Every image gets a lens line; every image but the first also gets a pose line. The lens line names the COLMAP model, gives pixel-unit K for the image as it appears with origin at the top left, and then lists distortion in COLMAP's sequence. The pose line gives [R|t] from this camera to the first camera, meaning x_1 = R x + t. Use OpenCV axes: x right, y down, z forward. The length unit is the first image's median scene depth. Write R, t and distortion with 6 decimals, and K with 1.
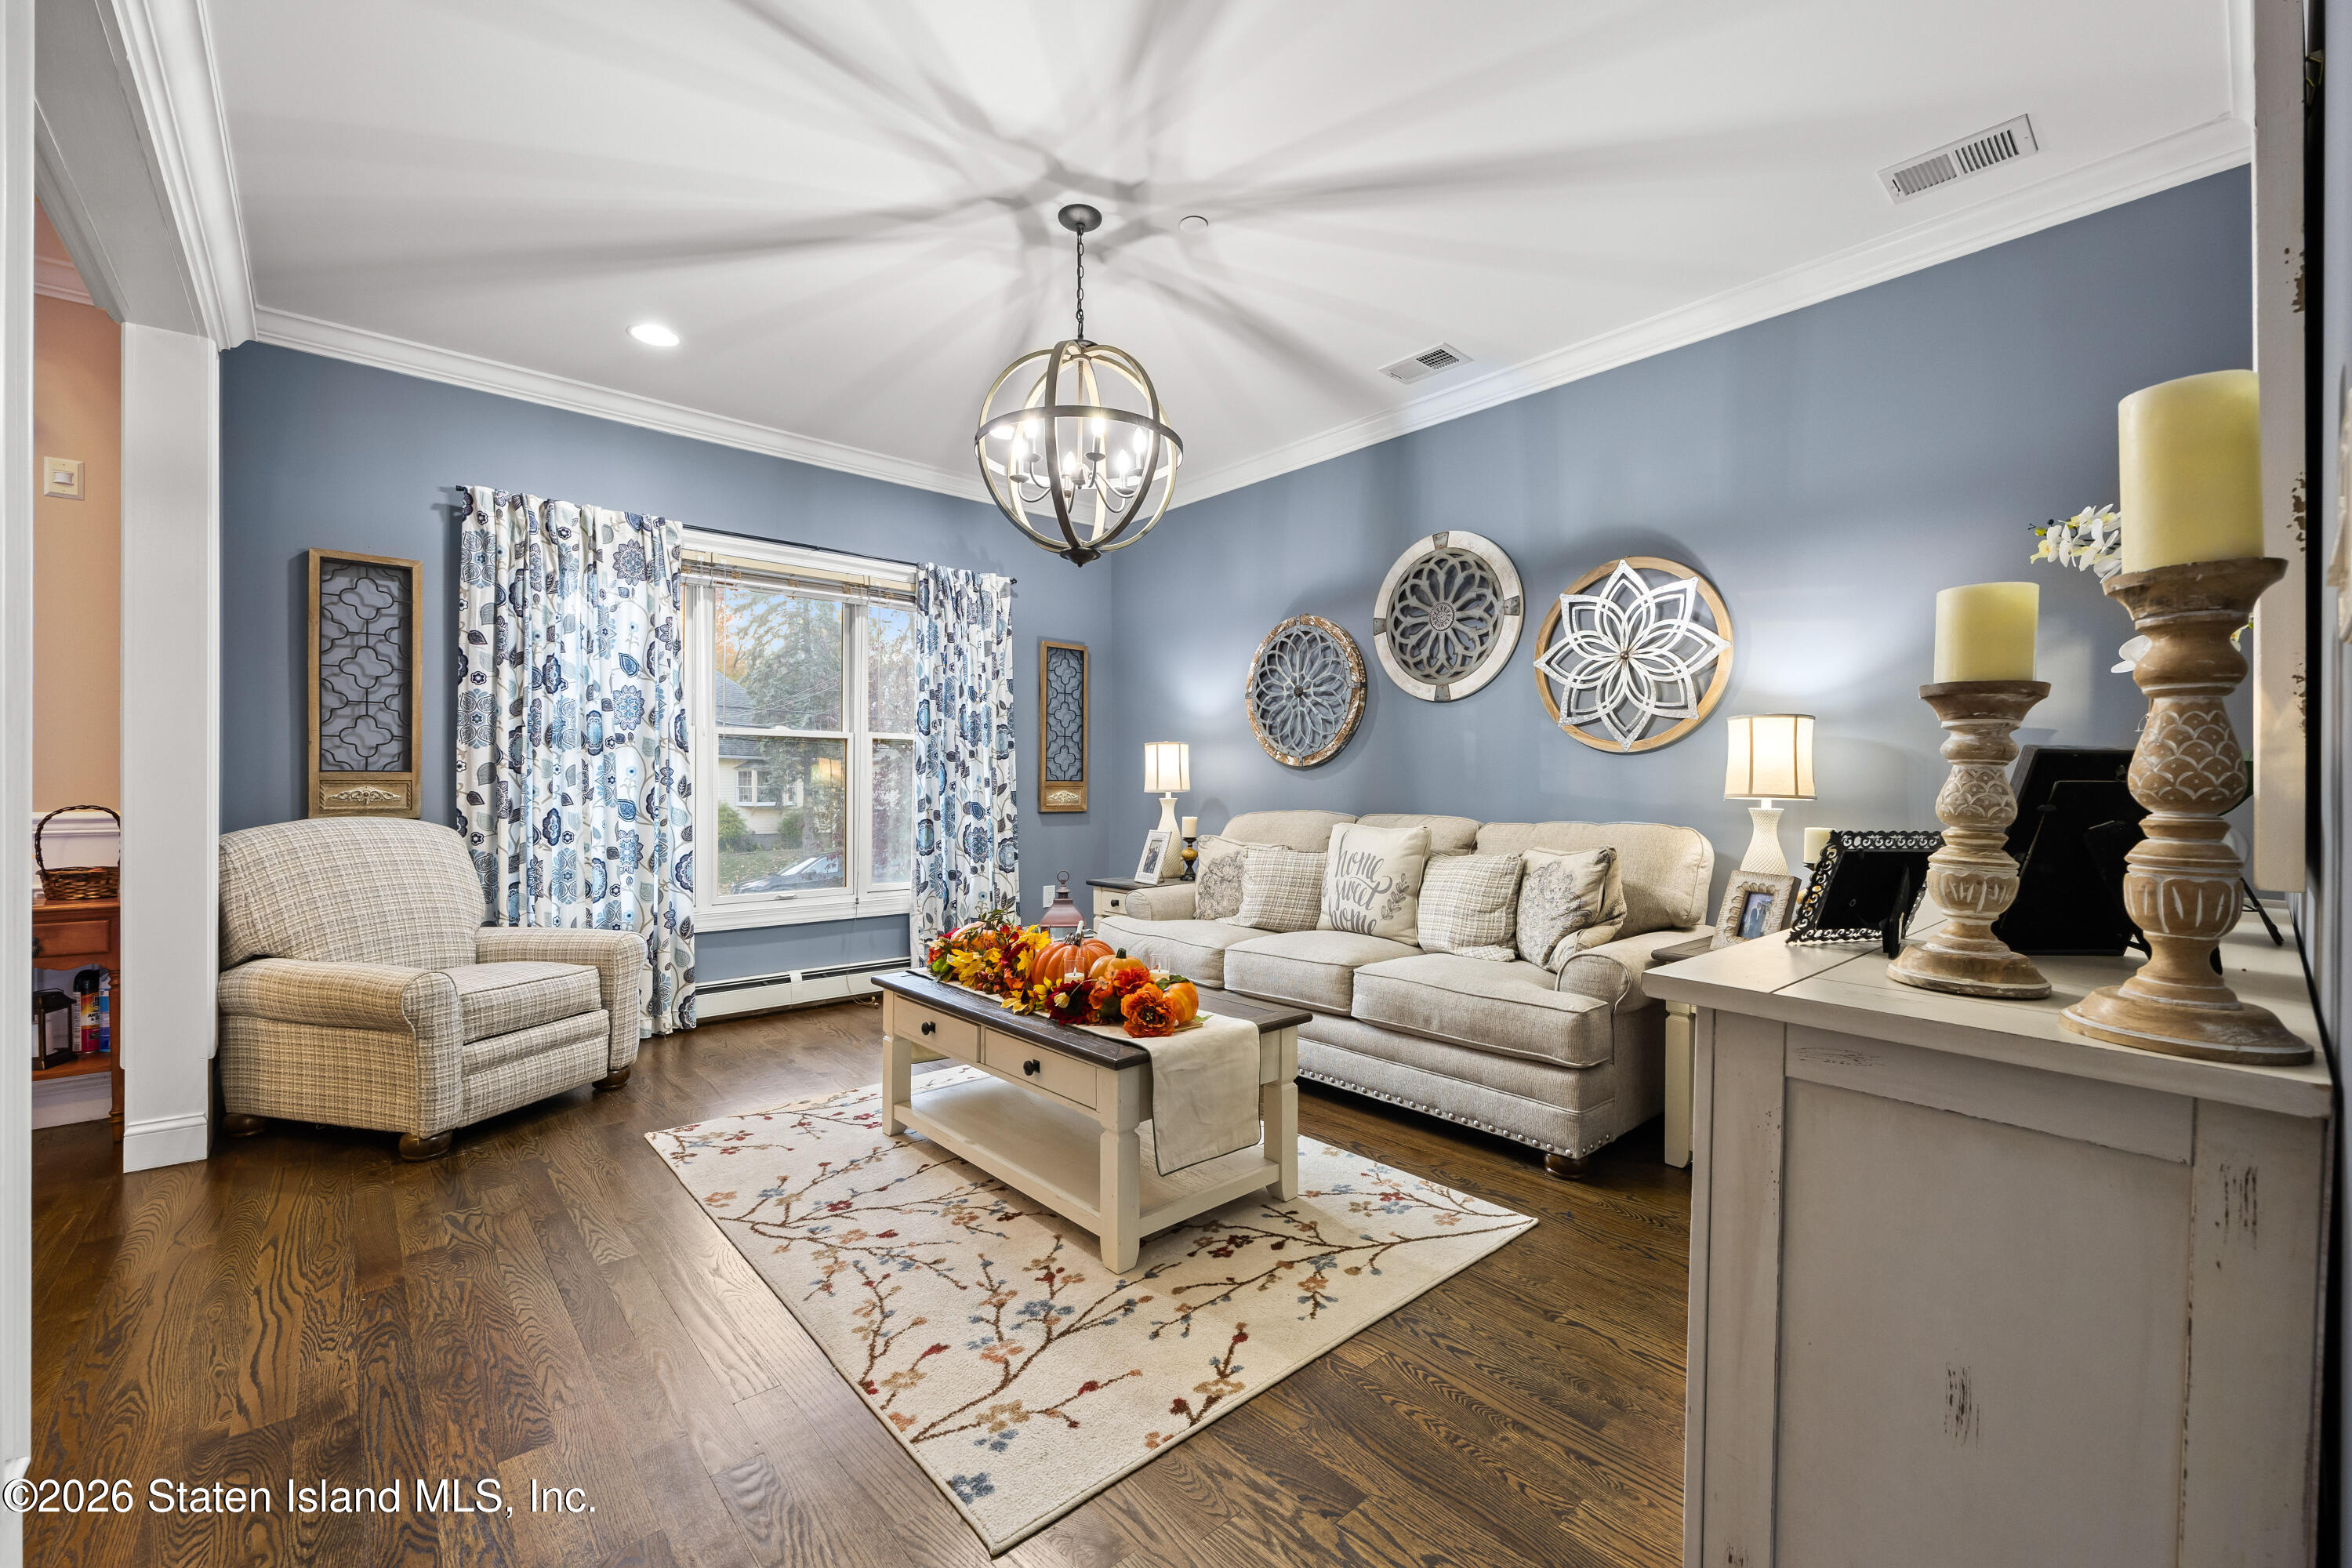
lens RADIAL K [[950.9, 0, 1156.3], [0, 950.9, 787.0], [0, 0, 1]] dist [-0.005135, 0.000929]
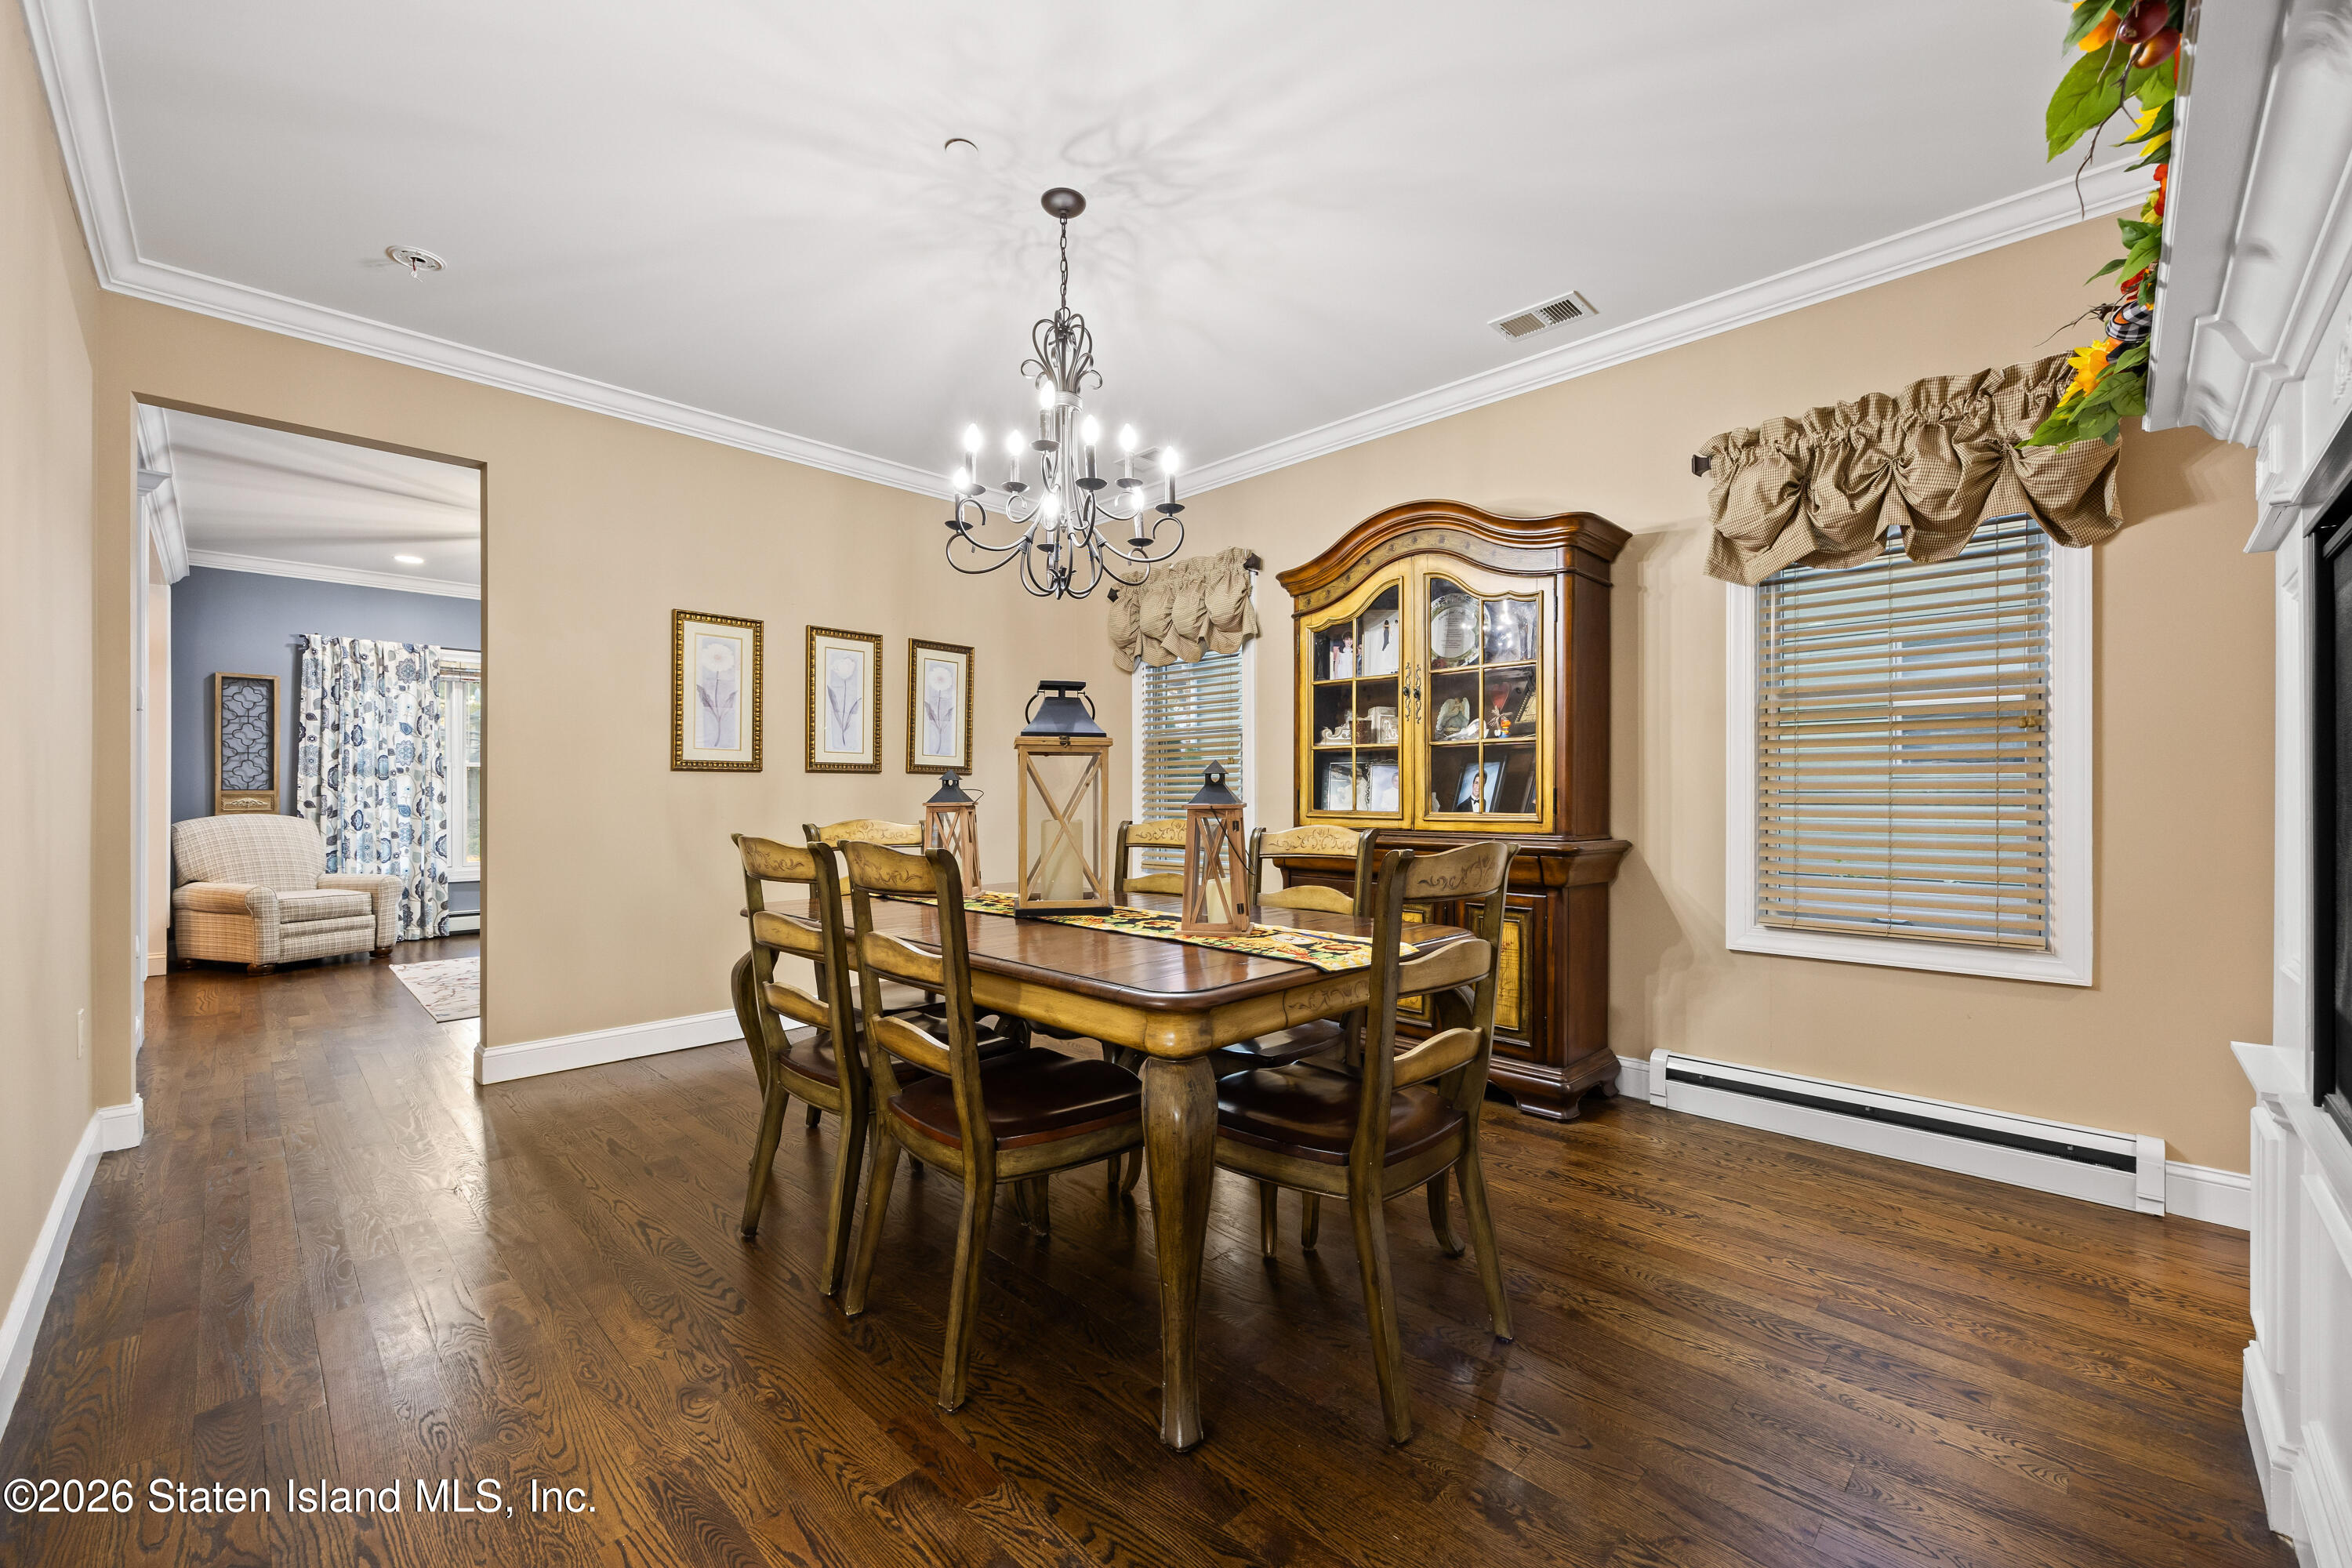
lens RADIAL K [[950.9, 0, 1158.1], [0, 950.9, 798.1], [0, 0, 1]] dist [-0.005135, 0.000929]
pose [[0.997928, -0.003945, 0.064218, 0.919964], [0.004092, 0.999989, -0.002162, 0.012643], [-0.064209, 0.002420, 0.997934, -1.075027]]
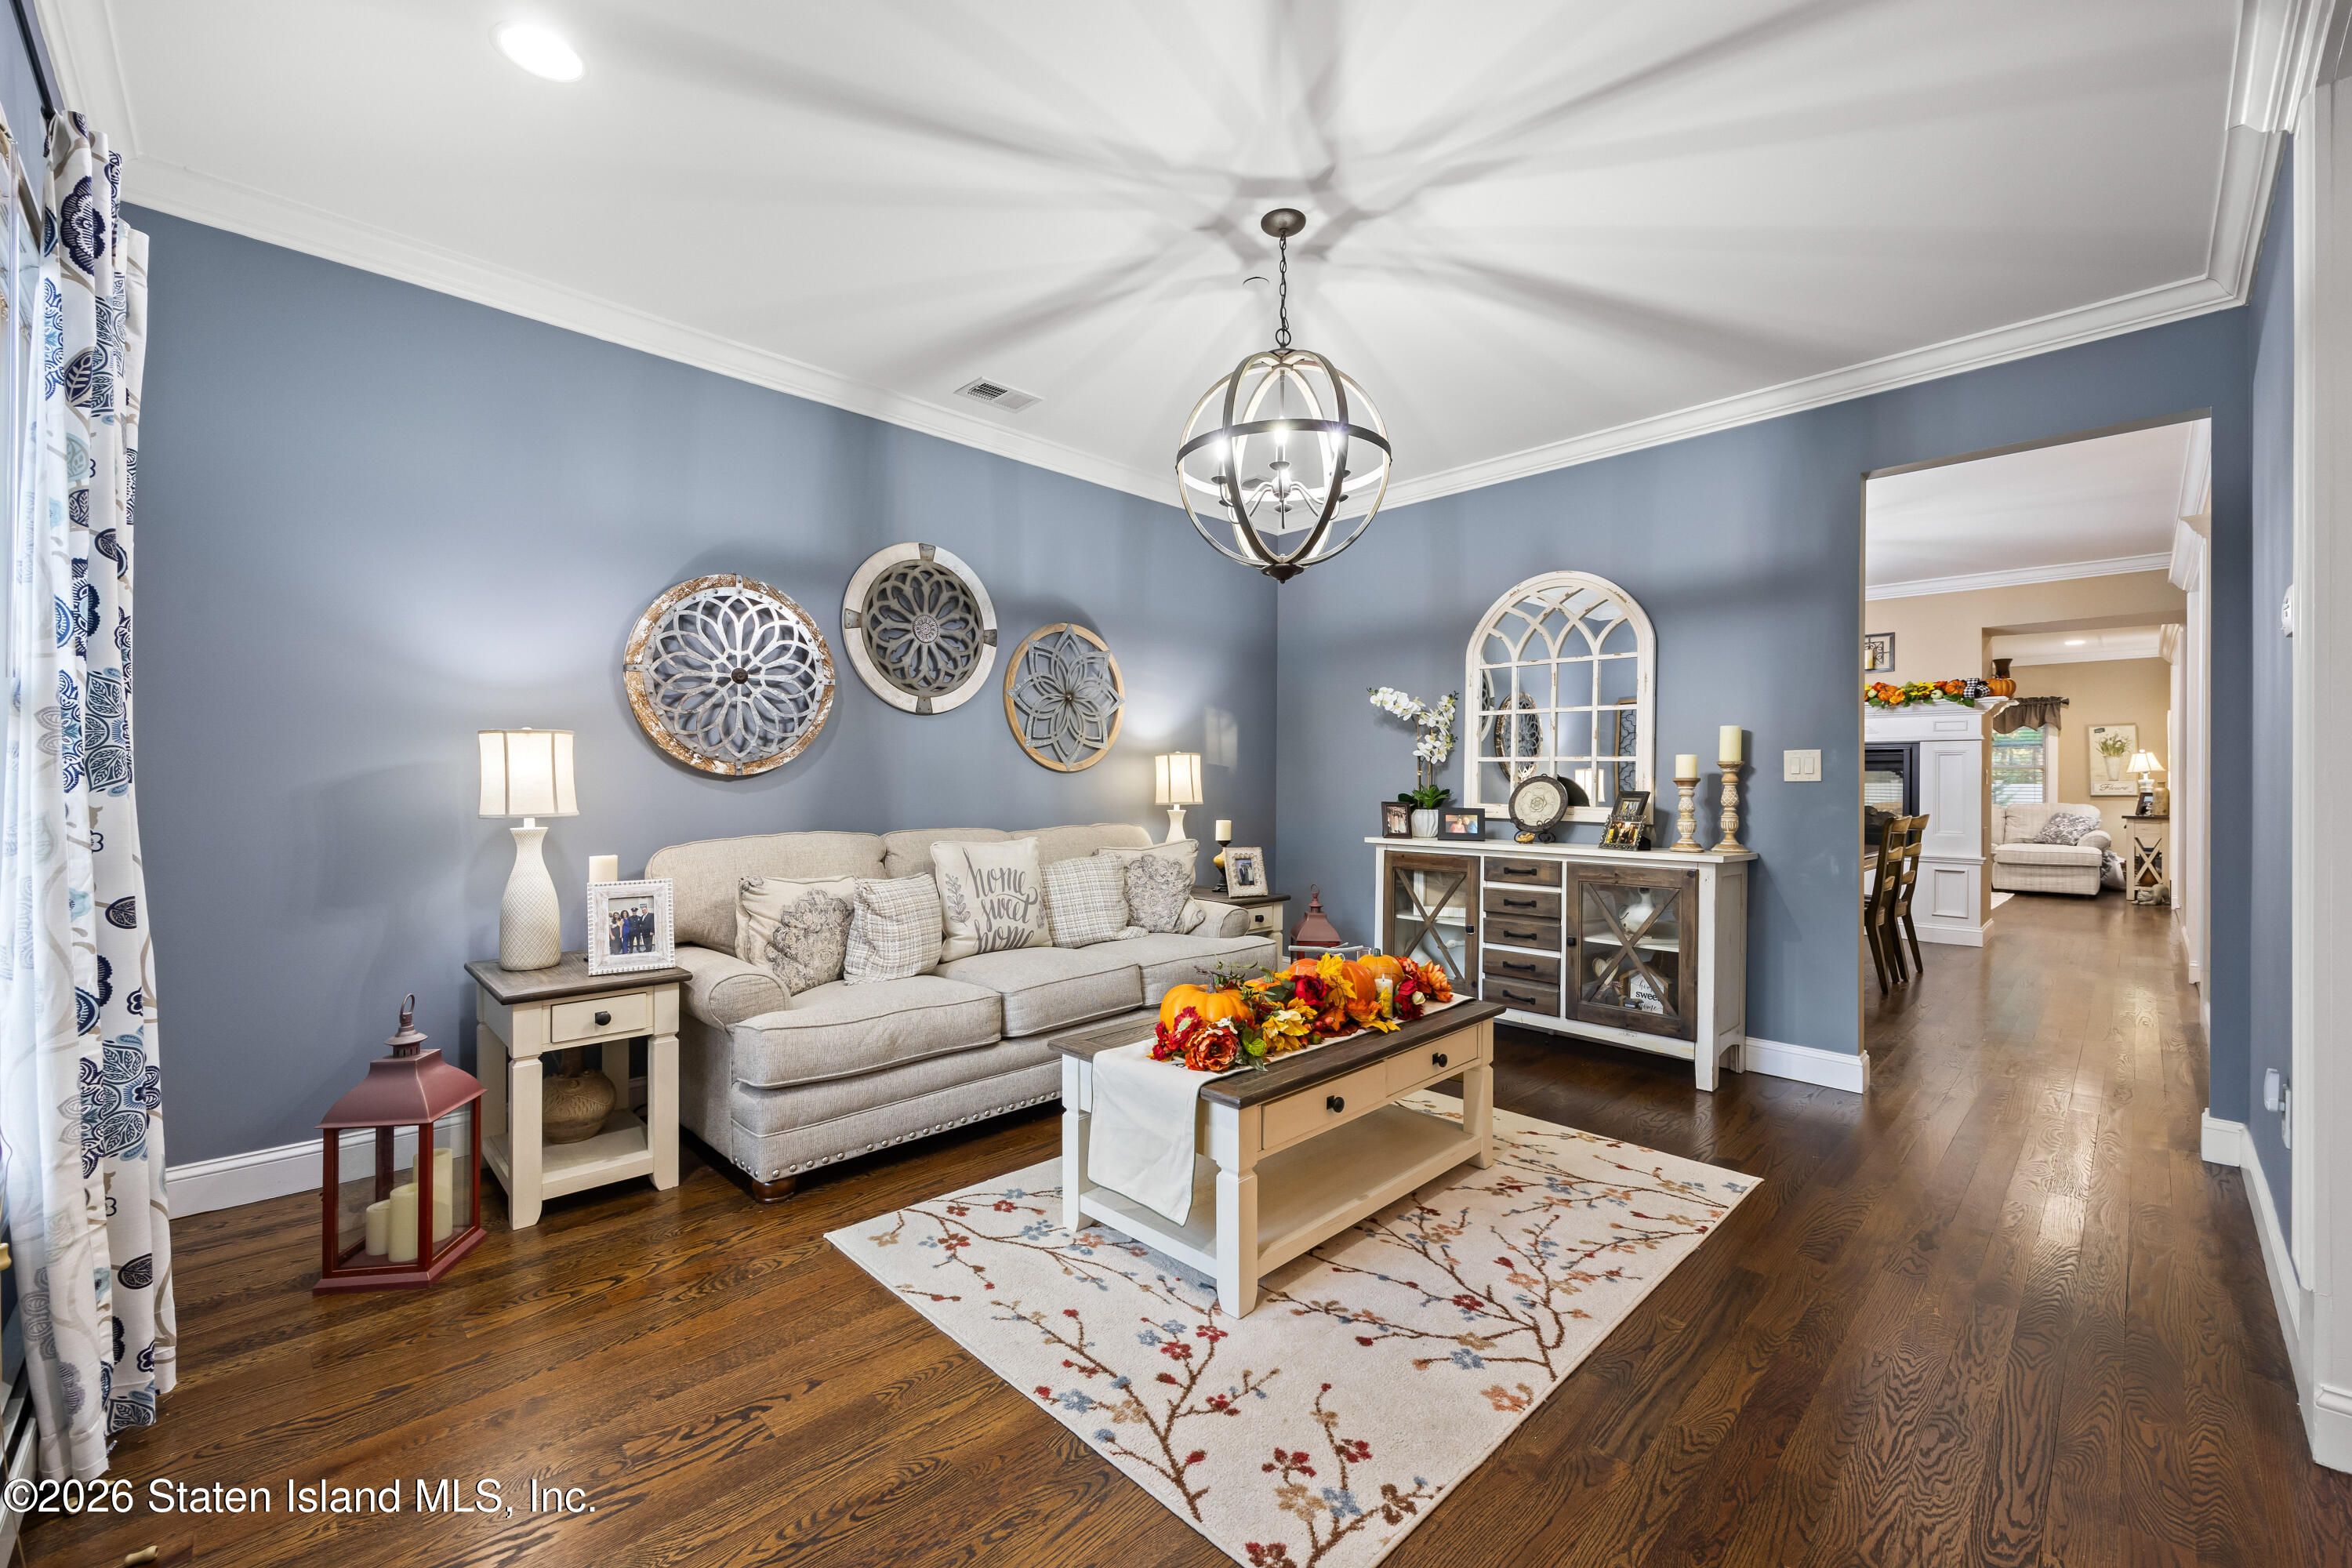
lens RADIAL K [[950.9, 0, 1191.6], [0, 950.9, 785.0], [0, 0, 1]] dist [-0.005135, 0.000929]
pose [[-0.074451, -0.004585, 0.997214, -0.689691], [-0.002585, 0.999987, 0.004405, -0.020202], [-0.997221, -0.002250, -0.074462, 0.771399]]
